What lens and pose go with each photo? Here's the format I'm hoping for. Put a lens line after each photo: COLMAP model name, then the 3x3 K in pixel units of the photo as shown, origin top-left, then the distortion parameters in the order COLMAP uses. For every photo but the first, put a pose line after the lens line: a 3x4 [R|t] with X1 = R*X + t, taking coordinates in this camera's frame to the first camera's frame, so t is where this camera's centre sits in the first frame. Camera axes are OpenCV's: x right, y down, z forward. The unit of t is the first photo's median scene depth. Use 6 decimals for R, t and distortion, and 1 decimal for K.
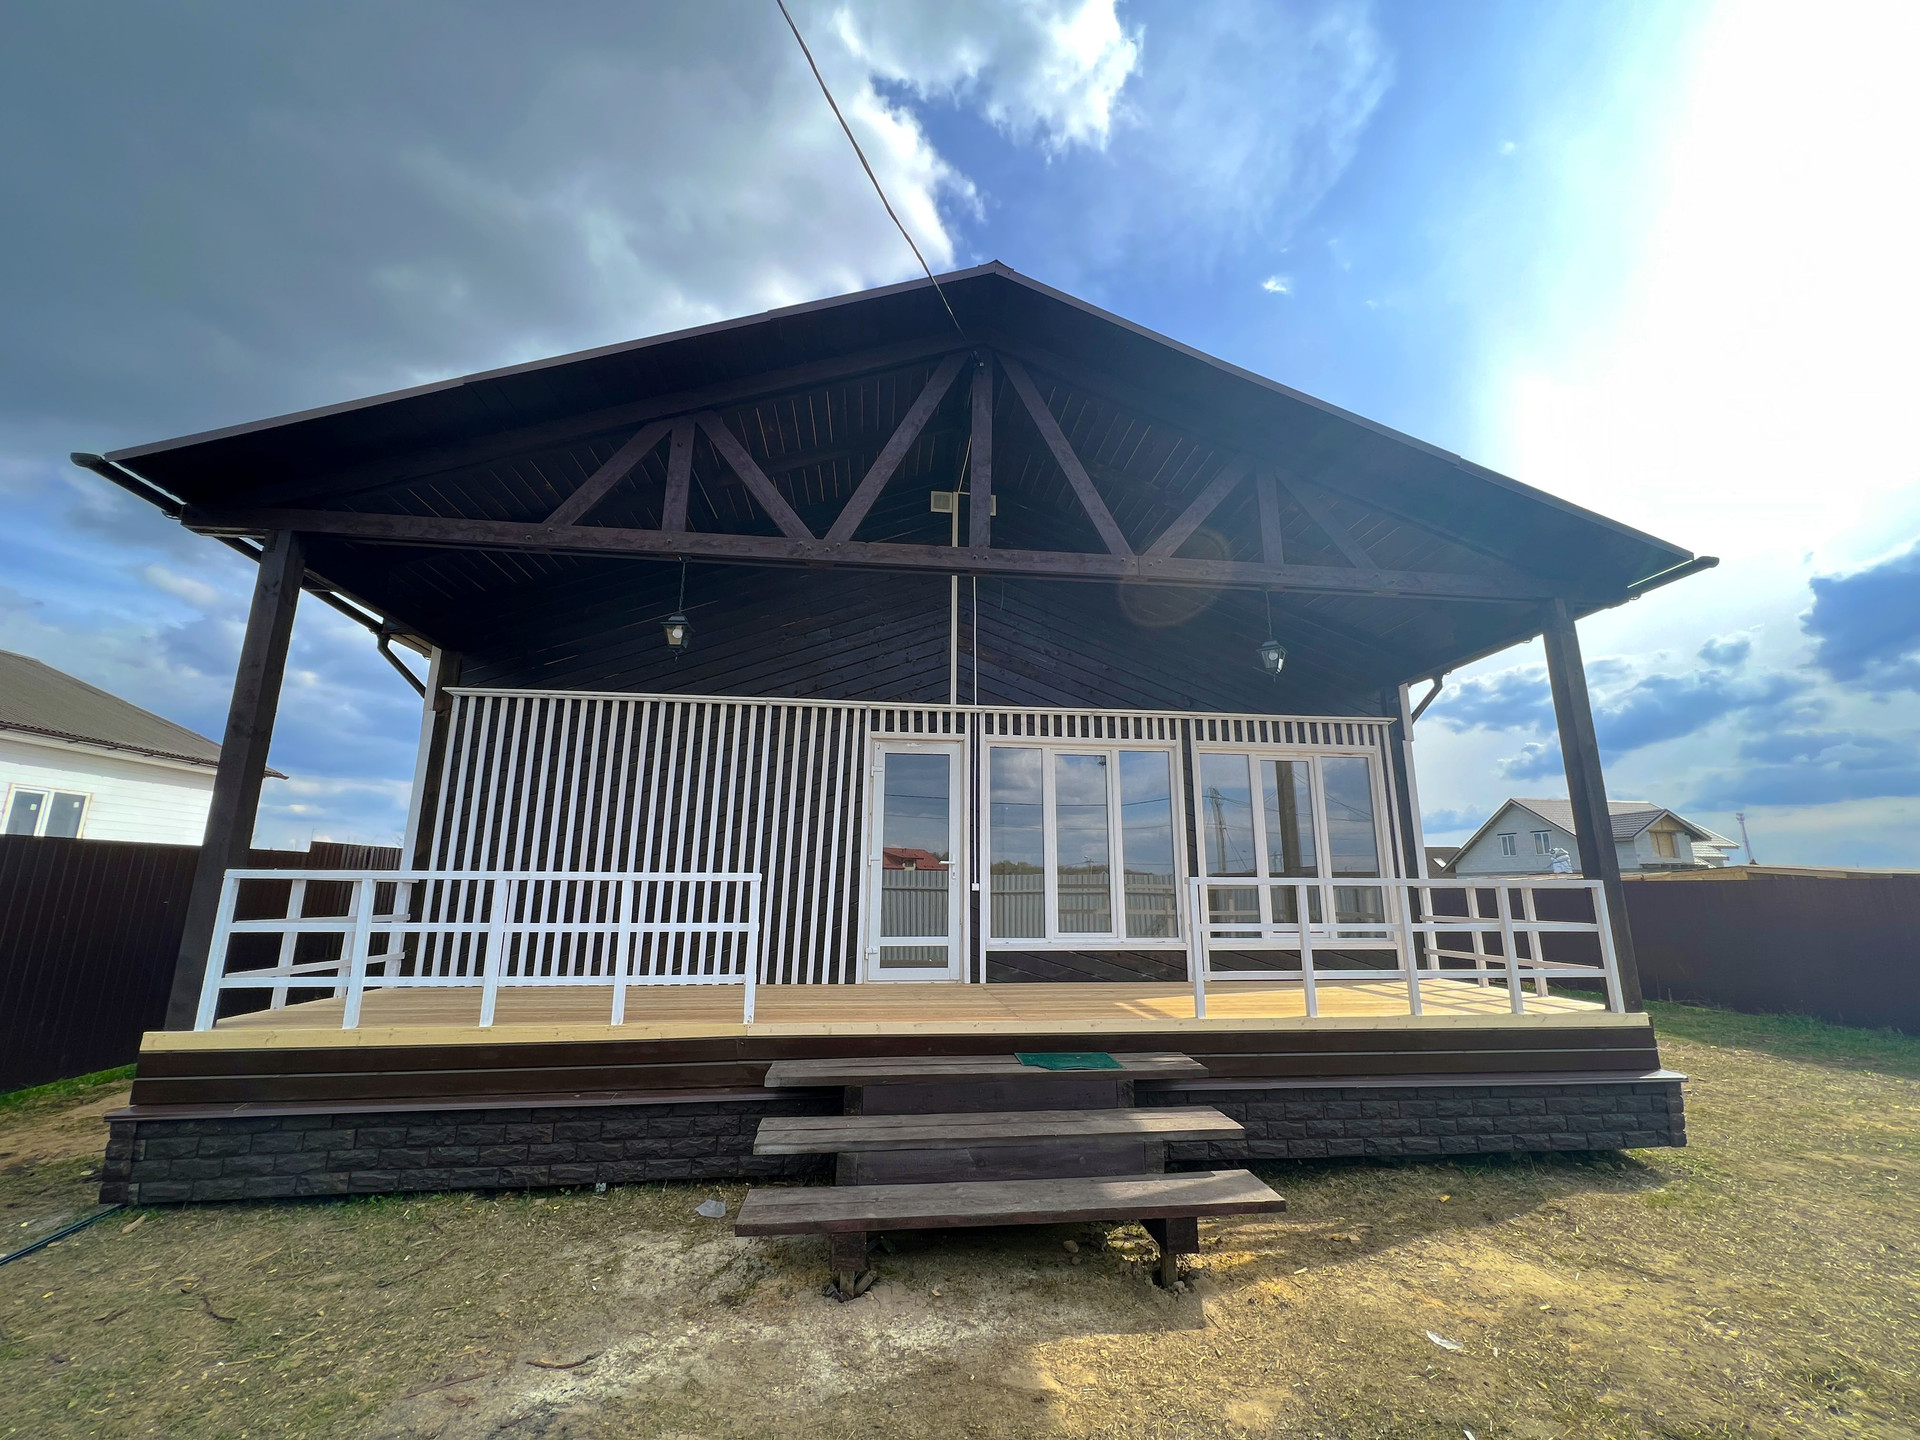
lens RADIAL K [[768.0, 0, 962.6], [0, 768.0, 722.3], [0, 0, 1]] dist [-0.001525, -0.000213]
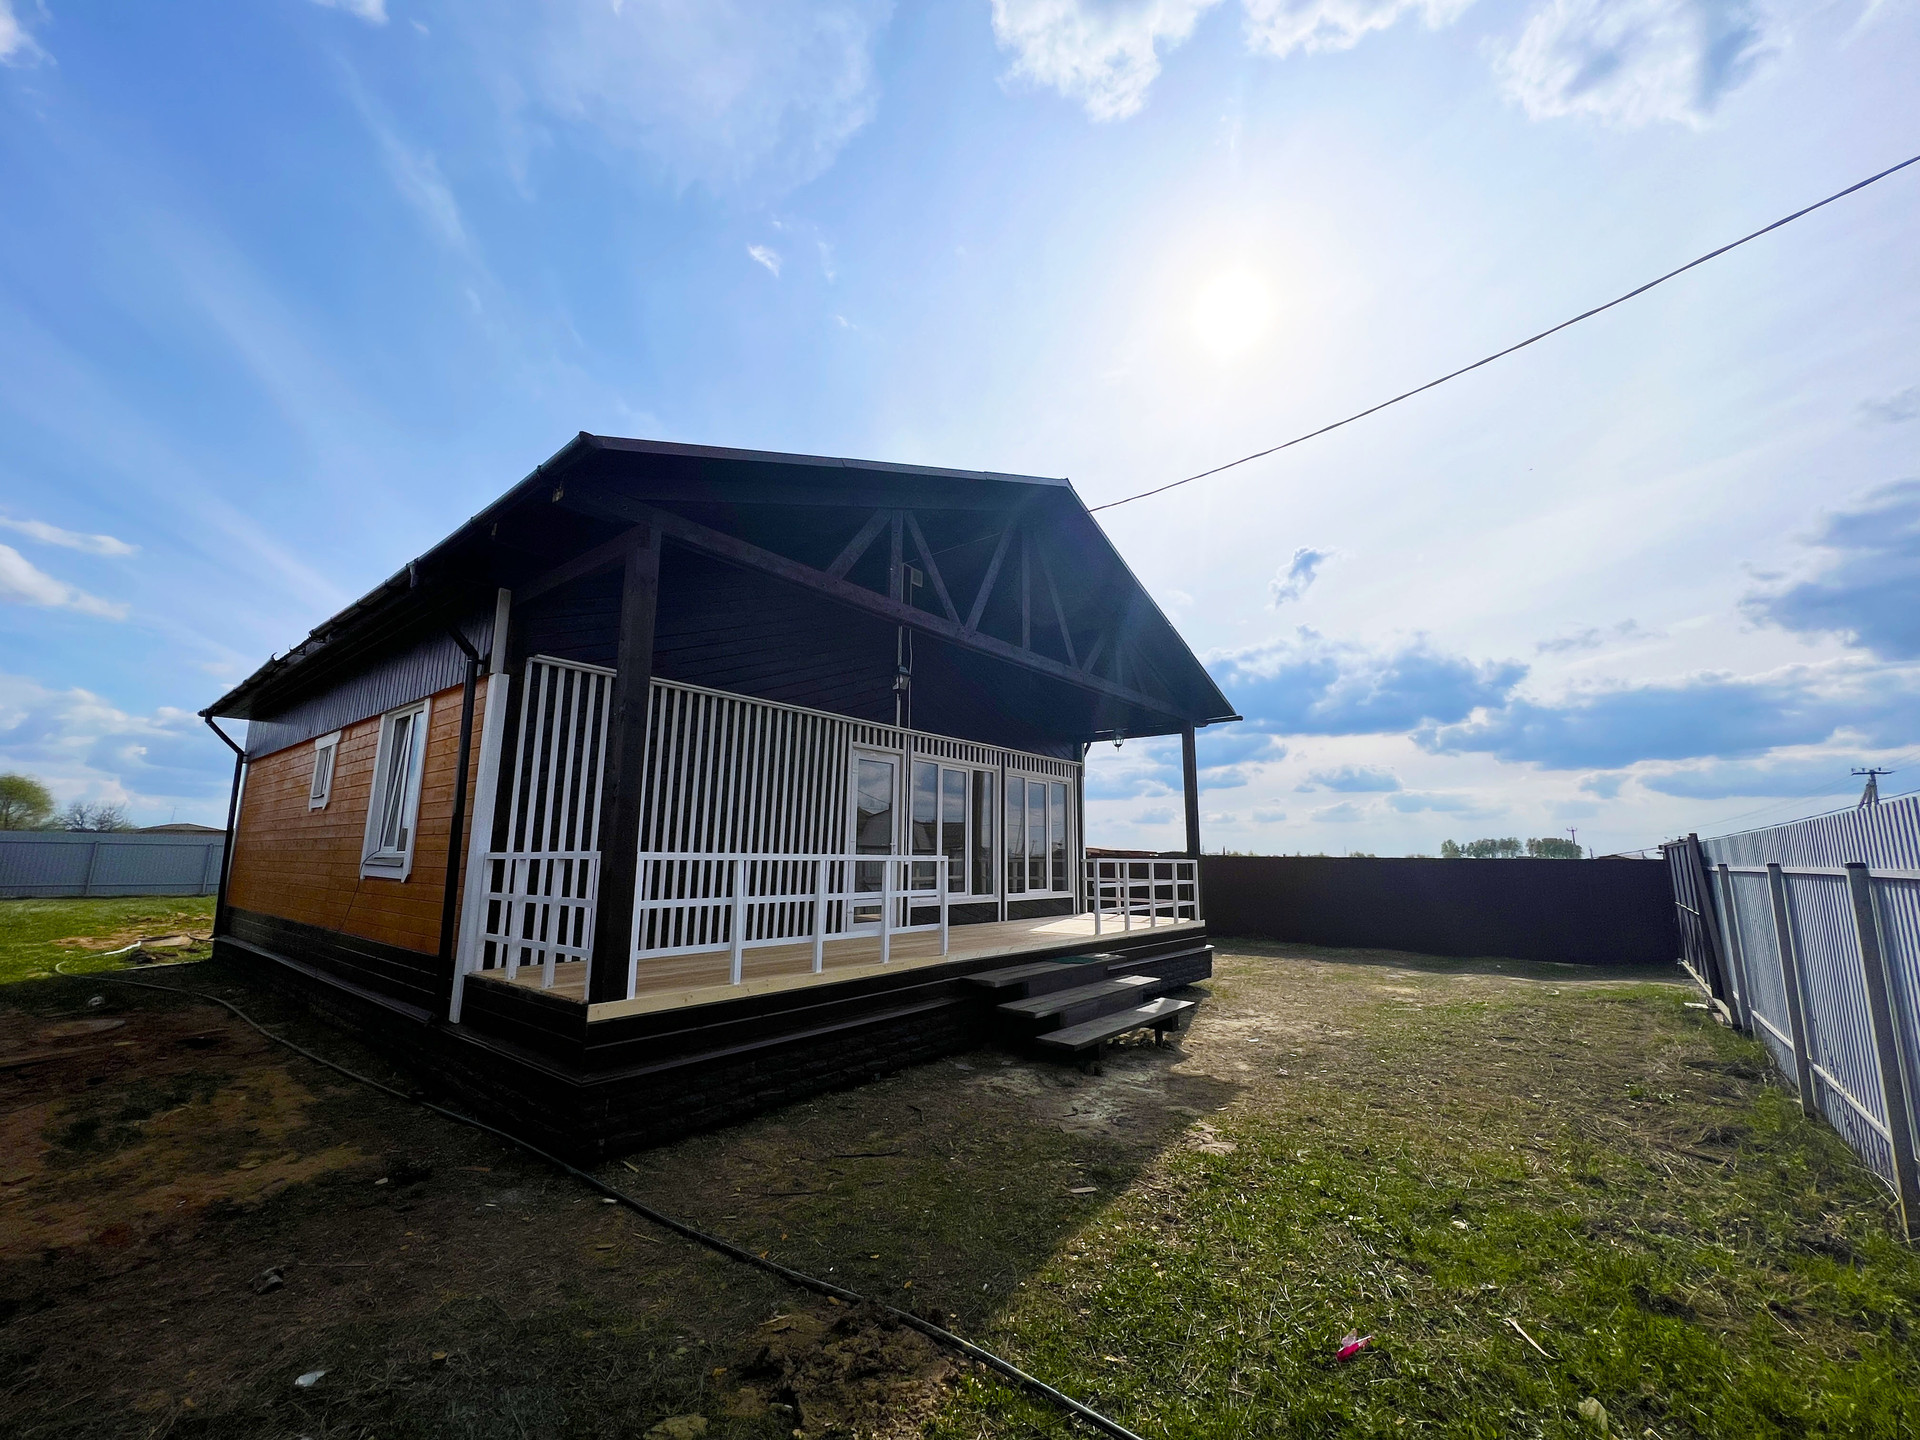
lens RADIAL K [[768.0, 0, 971.9], [0, 768.0, 734.6], [0, 0, 1]] dist [-0.001525, -0.000213]
pose [[0.709787, 0.115420, 0.694897, -1.136741], [-0.161089, 0.986940, 0.000614, -0.041482], [-0.685750, -0.112376, 0.719109, -0.065951]]
